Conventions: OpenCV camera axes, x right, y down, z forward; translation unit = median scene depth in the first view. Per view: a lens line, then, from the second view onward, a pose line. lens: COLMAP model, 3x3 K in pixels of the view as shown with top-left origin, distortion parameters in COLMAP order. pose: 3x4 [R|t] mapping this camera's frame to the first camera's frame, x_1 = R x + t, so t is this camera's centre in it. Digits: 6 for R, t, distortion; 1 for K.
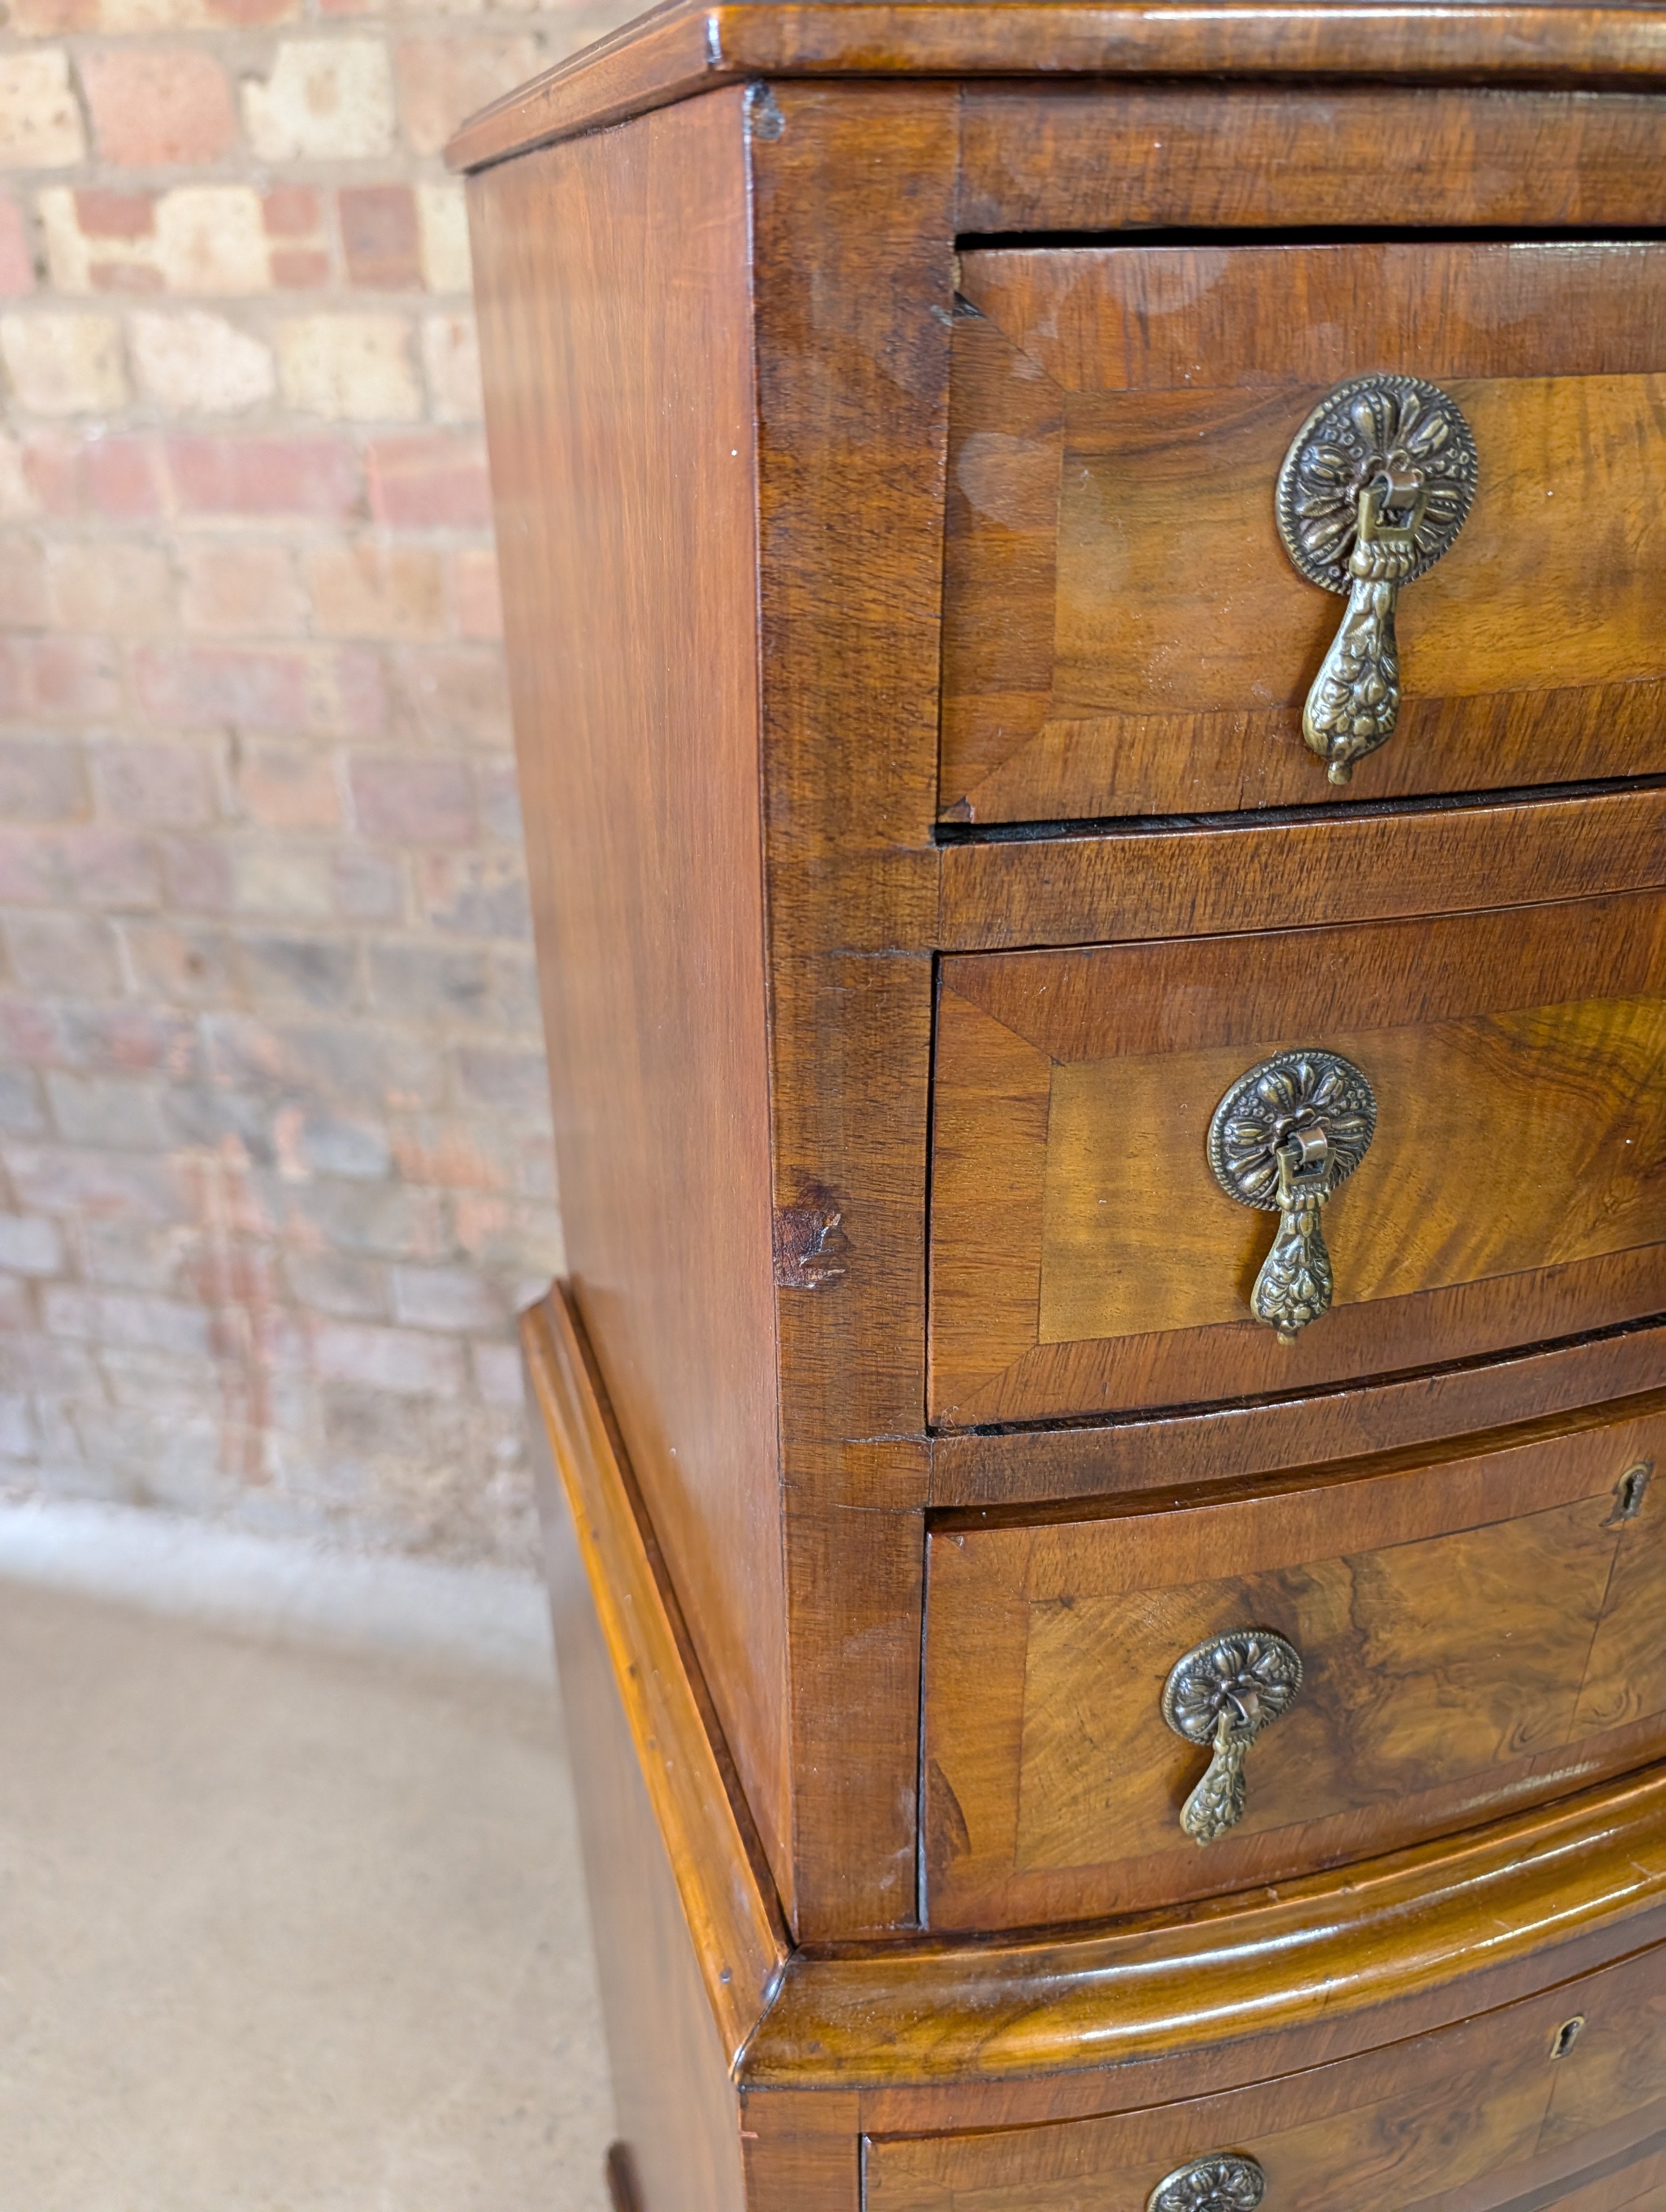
lens RADIAL K [[1618.3, 0, 827.3], [0, 1618.3, 1073.3], [0, 0, 1]] dist [-0.011730, 0.001707]
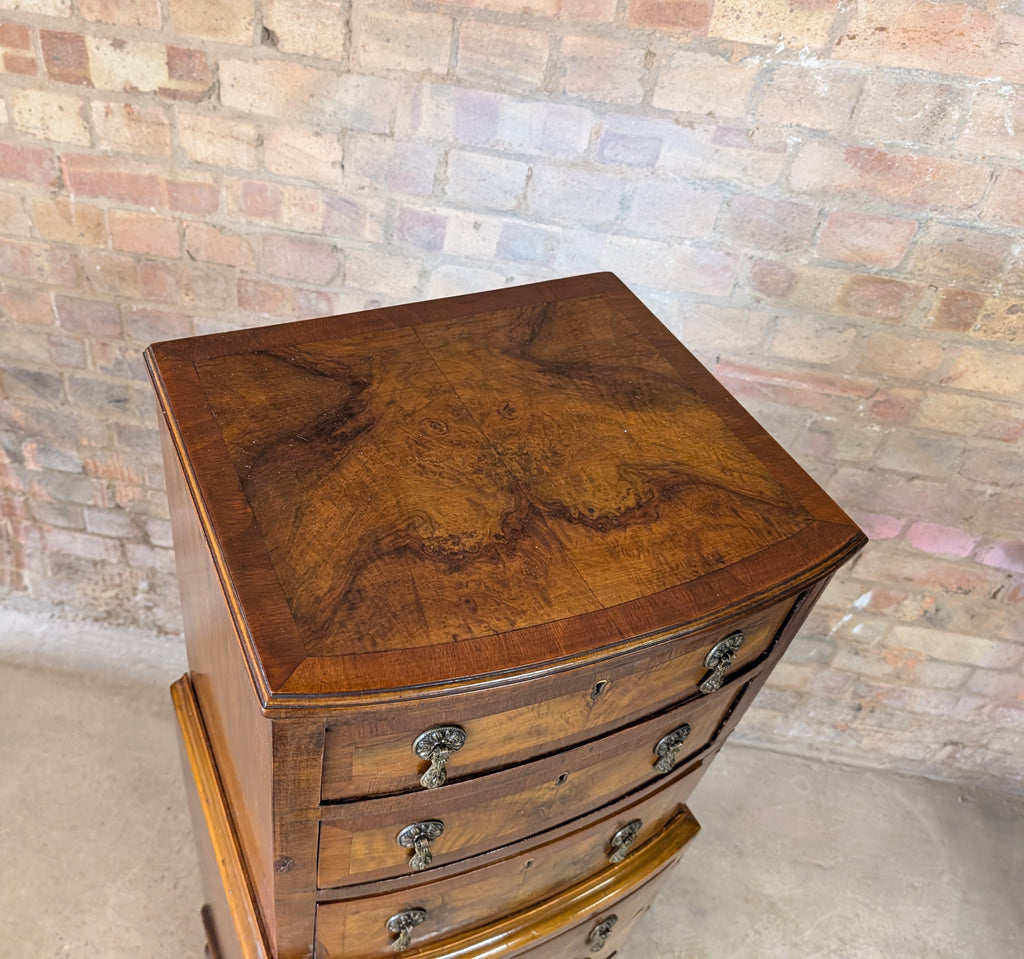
lens RADIAL K [[918.2, 0, 392.3], [0, 918.2, 483.1], [0, 0, 1]] dist [-0.009959, -0.002426]
pose [[0.994174, 0.020892, 0.105741, -0.003155], [-0.051223, 0.954753, 0.292957, -1.004886], [-0.094836, -0.296667, 0.950261, -0.531366]]
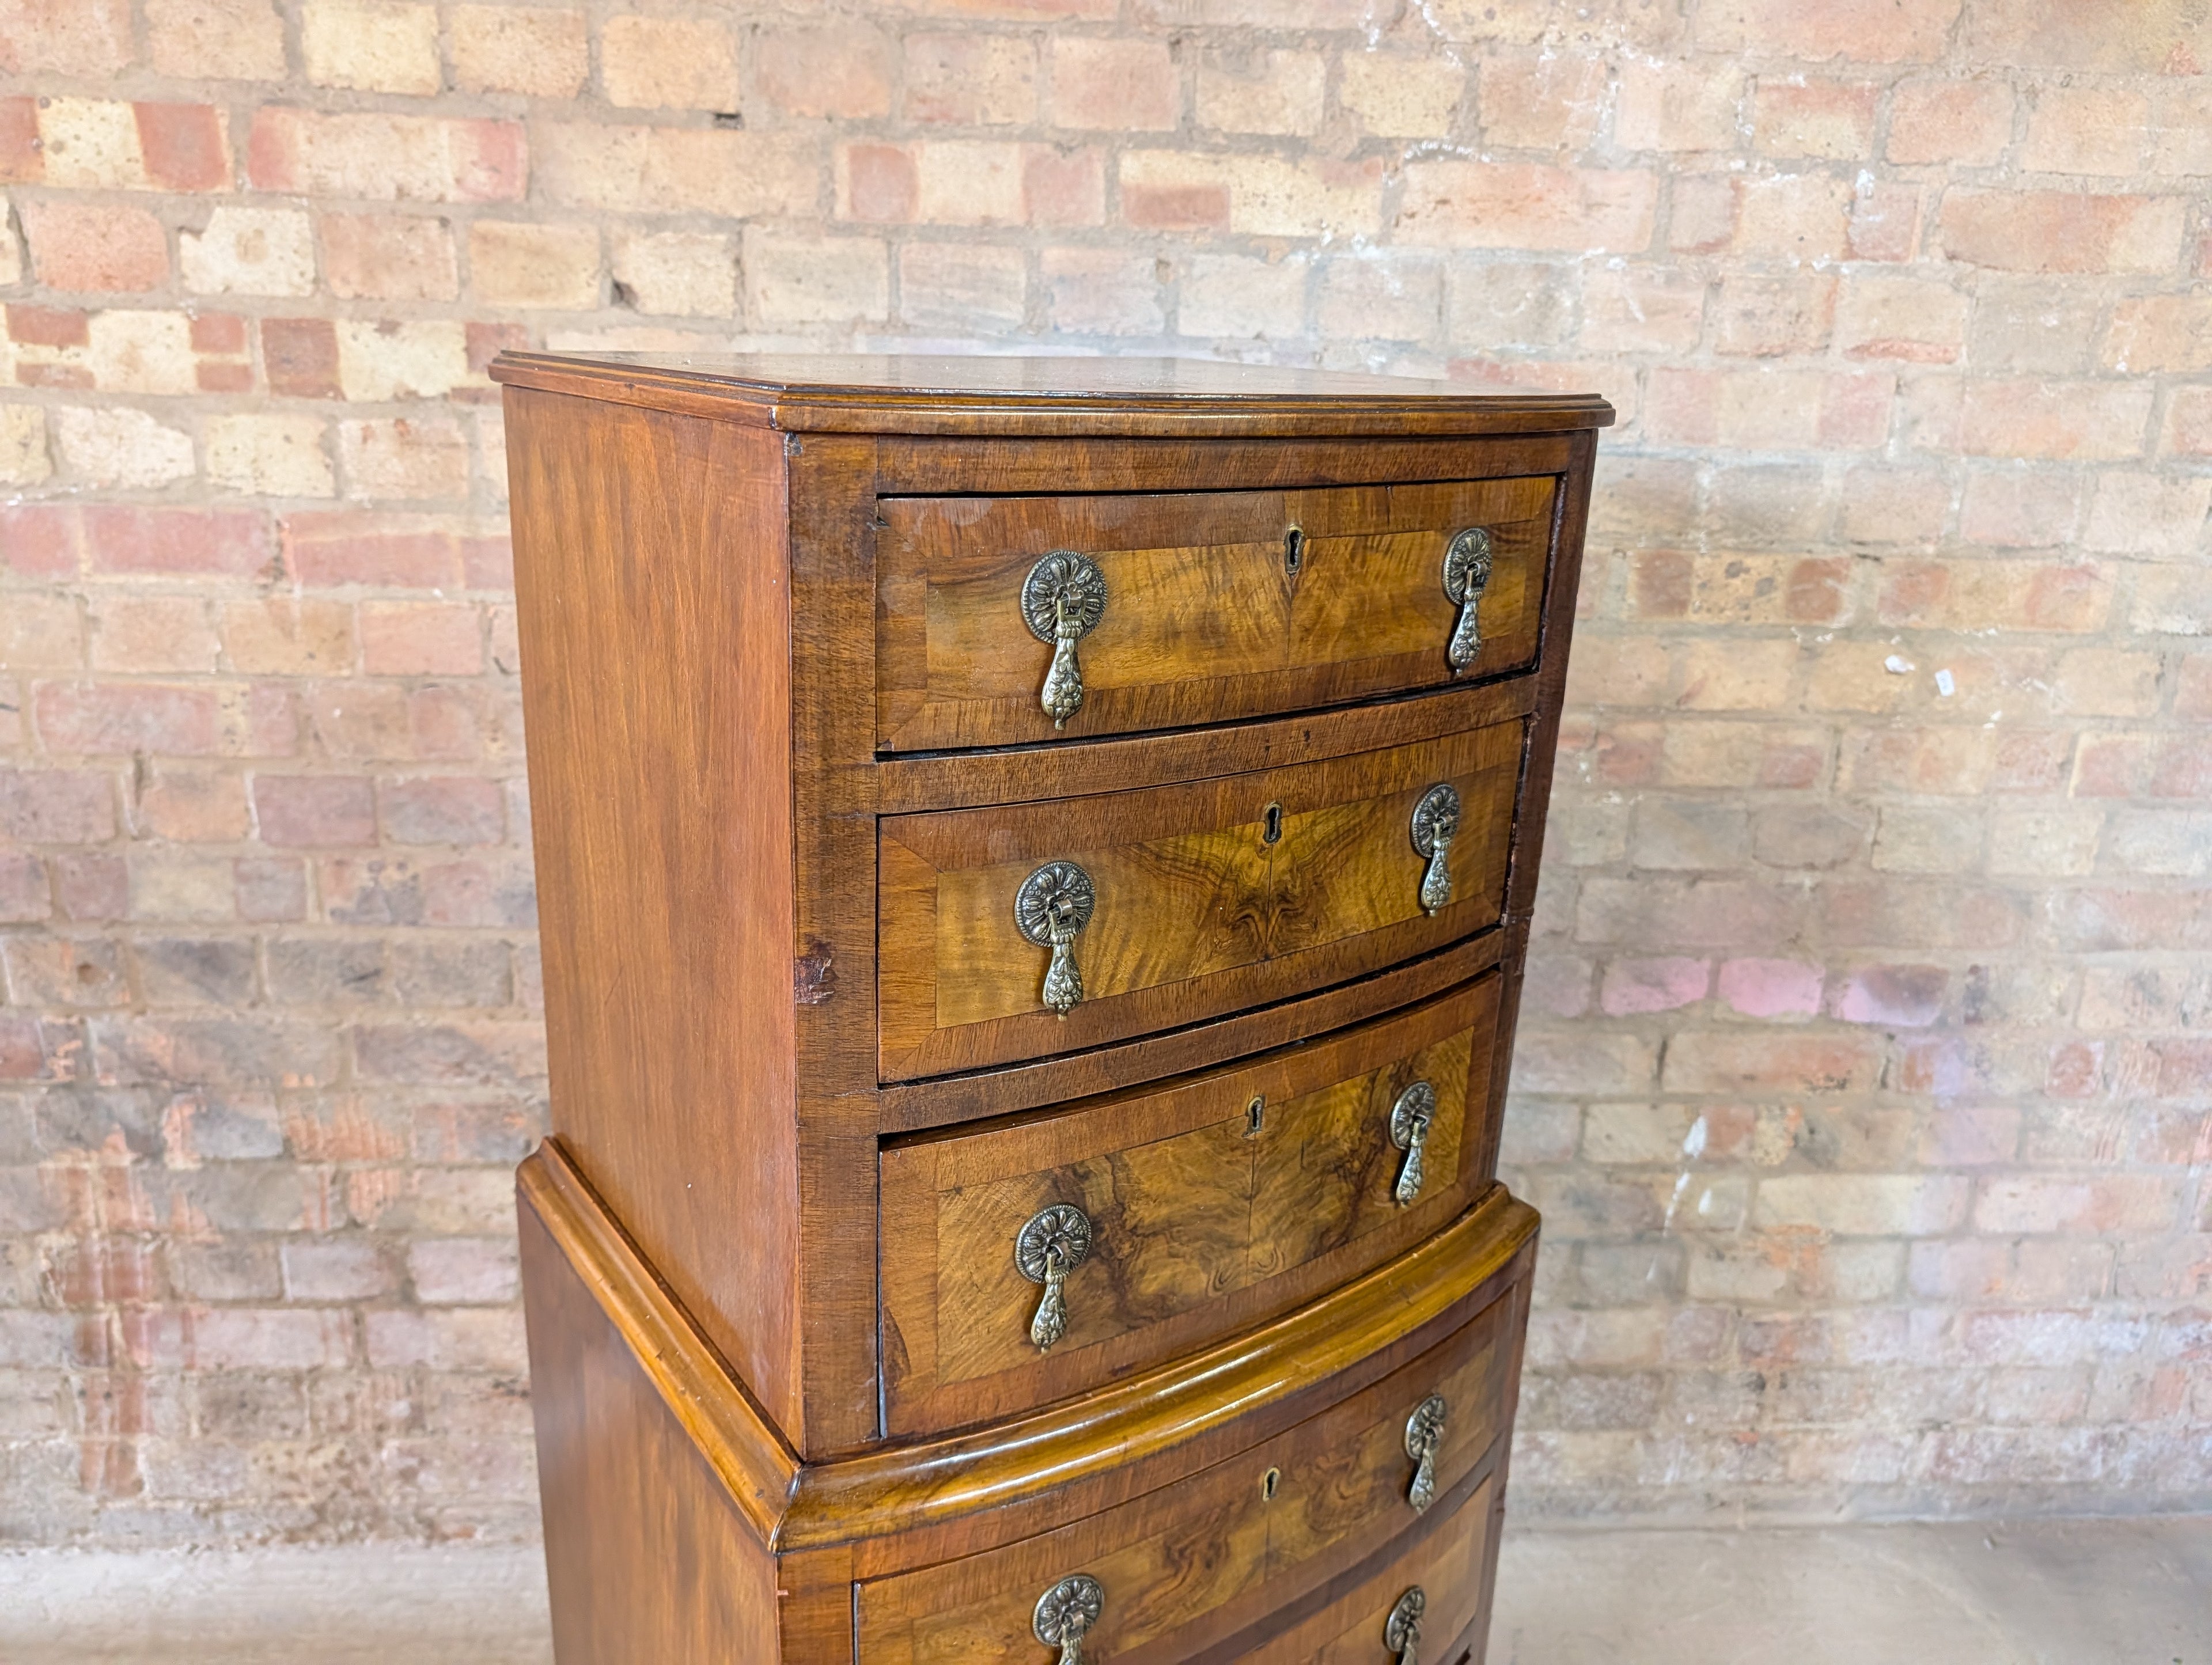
lens RADIAL K [[1602.6, 0, 1082.3], [0, 1602.6, 829.7], [0, 0, 1]] dist [-0.026379, 0.028907]
pose [[0.957617, -0.042504, 0.284891, -0.183327], [0.087690, 0.985125, -0.147783, 0.185137], [-0.274372, 0.166502, 0.947099, -0.686286]]
